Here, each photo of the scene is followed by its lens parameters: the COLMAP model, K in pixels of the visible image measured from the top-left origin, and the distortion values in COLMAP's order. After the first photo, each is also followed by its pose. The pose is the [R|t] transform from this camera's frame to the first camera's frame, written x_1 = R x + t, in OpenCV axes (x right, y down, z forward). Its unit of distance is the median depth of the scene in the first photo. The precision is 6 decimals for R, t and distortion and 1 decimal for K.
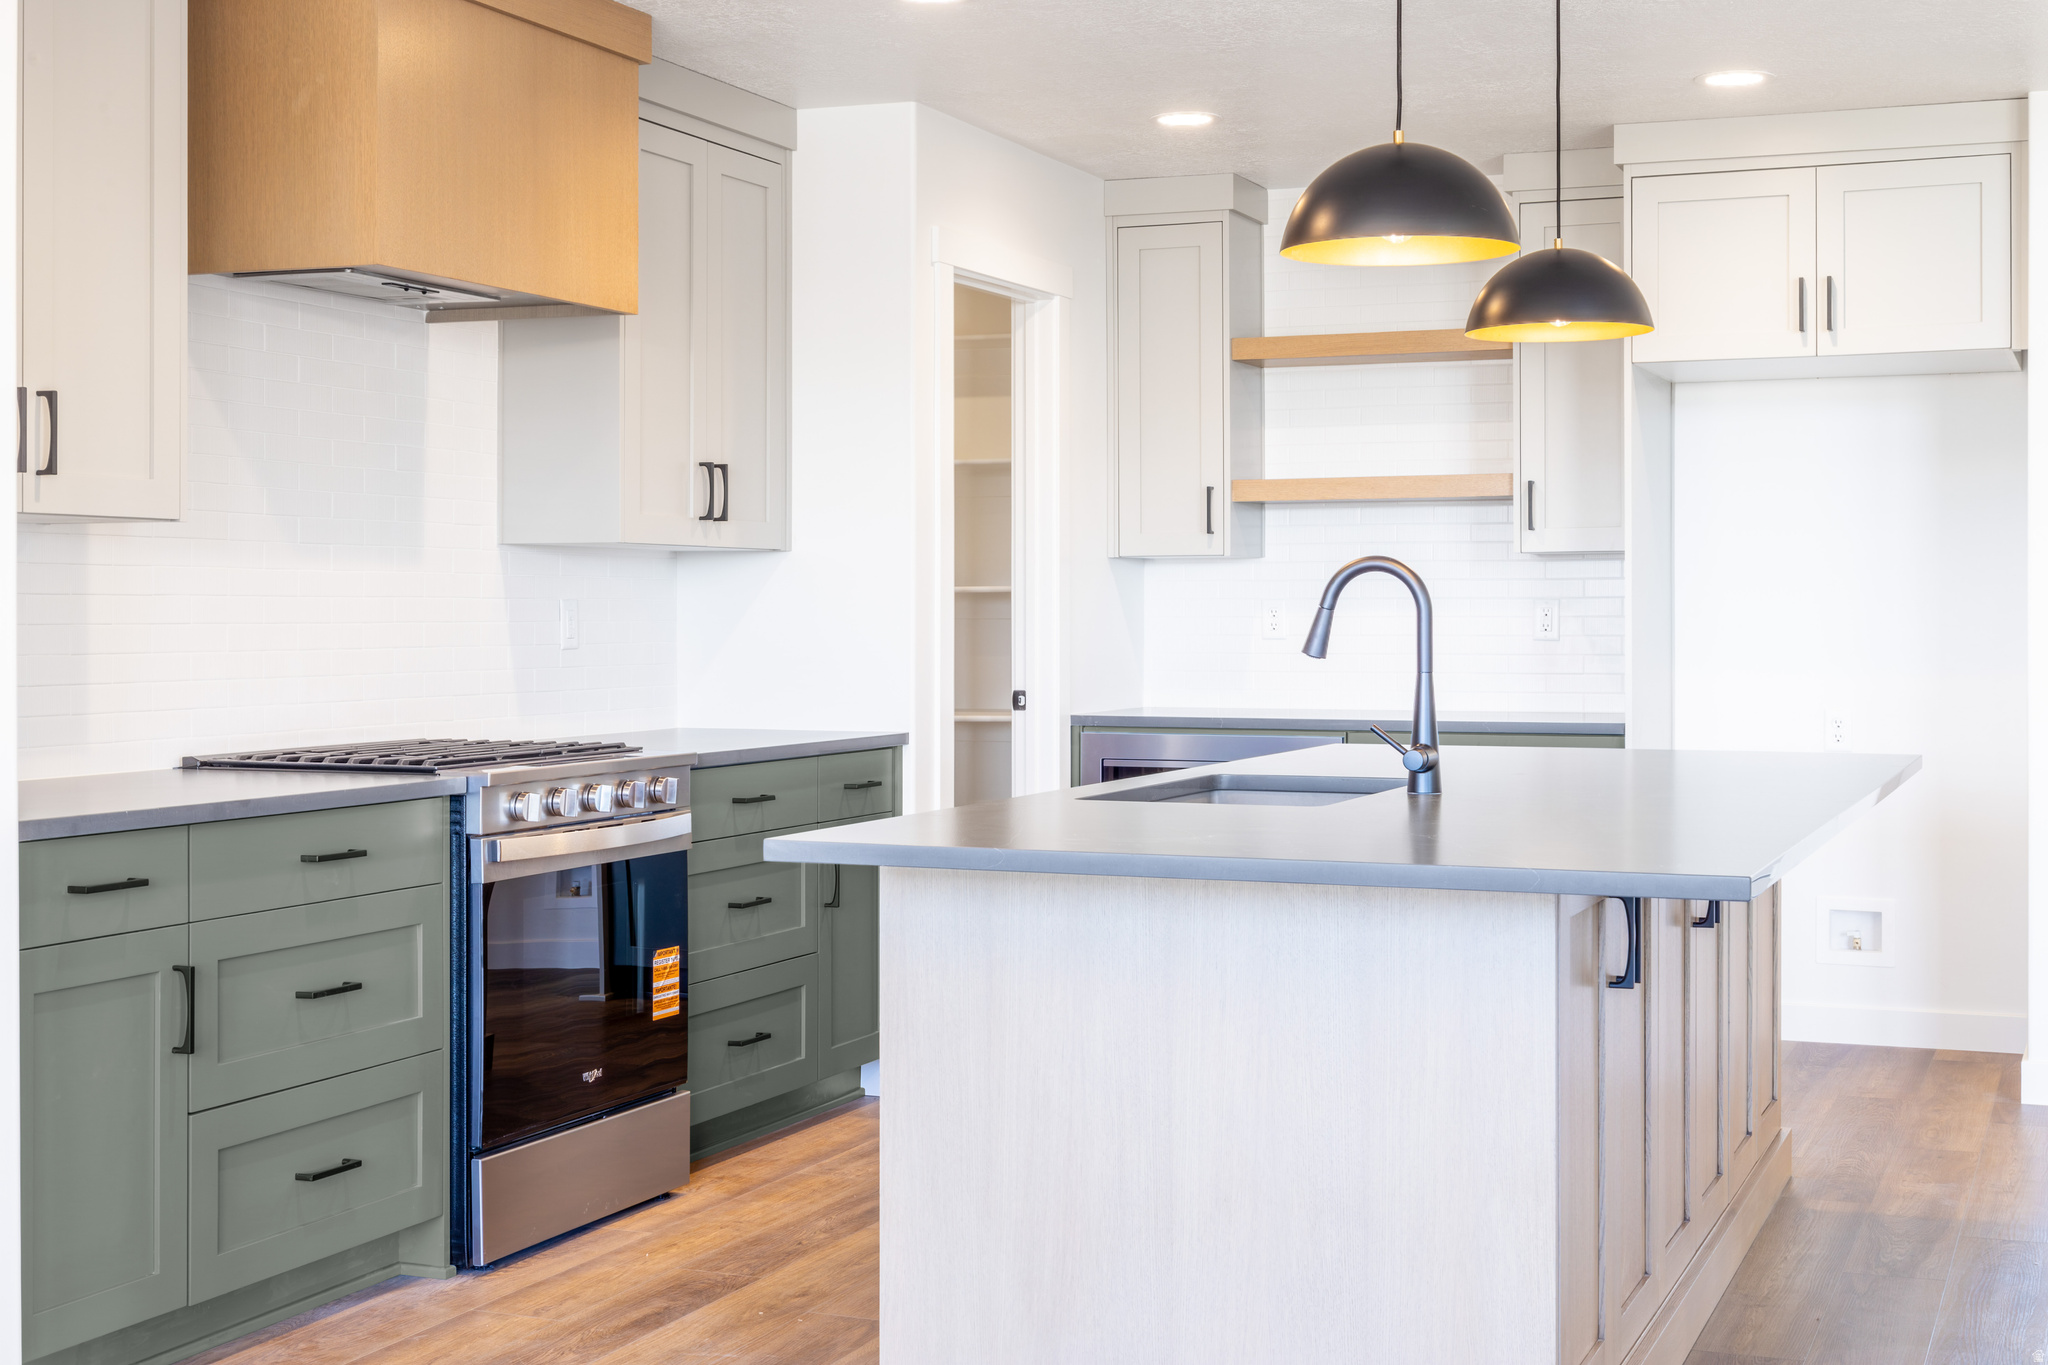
lens RADIAL K [[2678.6, 0, 1056.9], [0, 2678.6, 591.0], [0, 0, 1]] dist [0.007292, 0.000000]
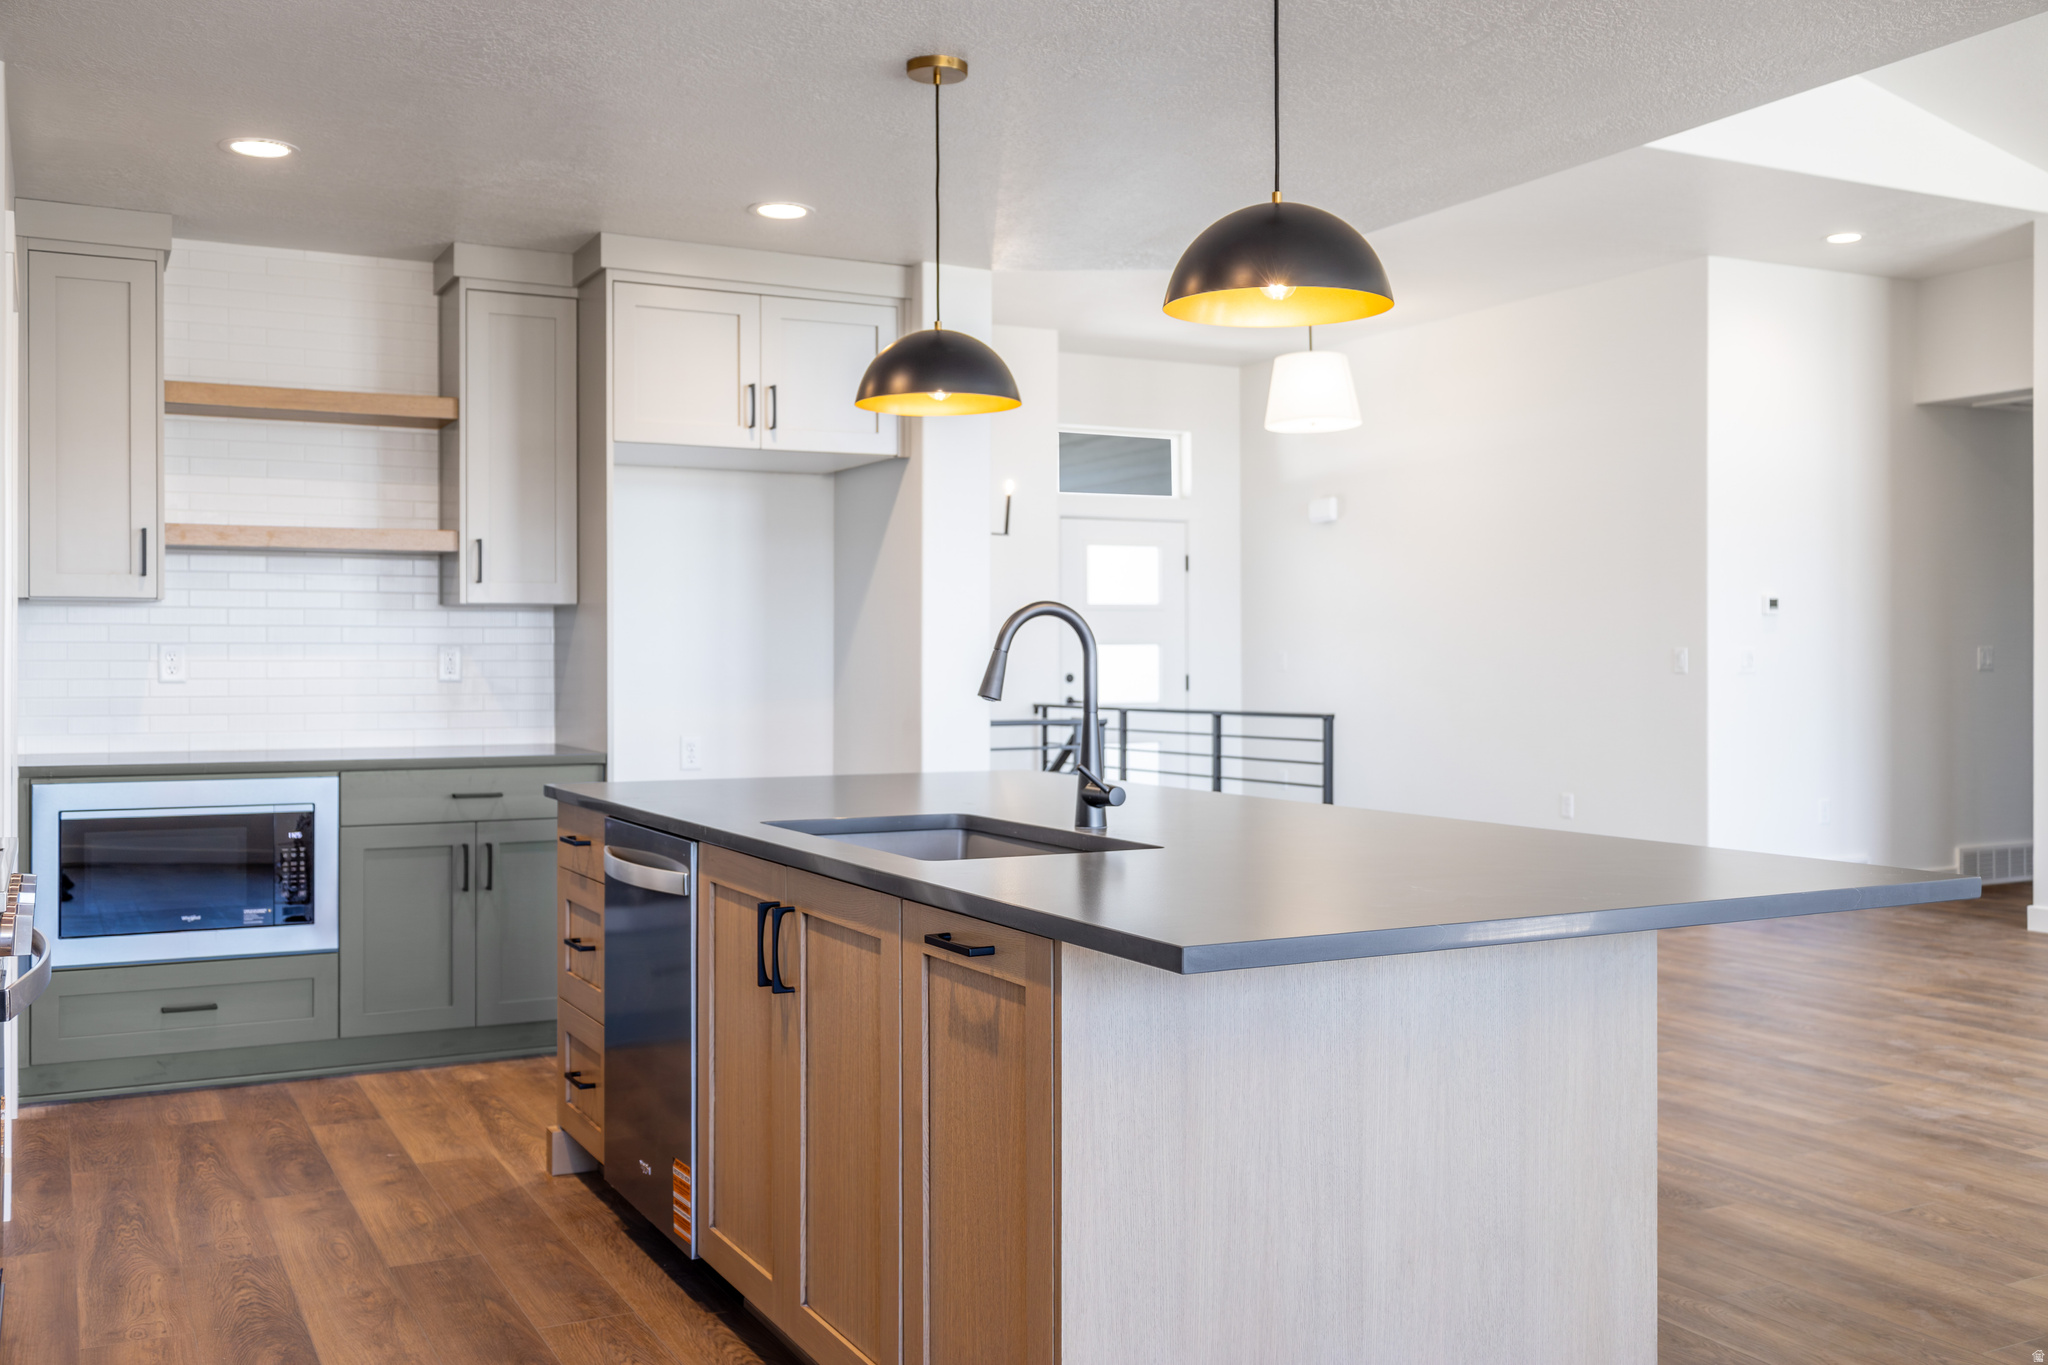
lens RADIAL K [[1839.0, 0, 1029.2], [0, 1839.0, 651.7], [0, 0, 1]] dist [-0.018053, 0.023663]
pose [[0.644978, 0.004091, 0.764190, -0.328361], [-0.006997, 0.999975, 0.000551, 0.004849], [-0.764169, -0.005703, 0.644990, 0.419363]]
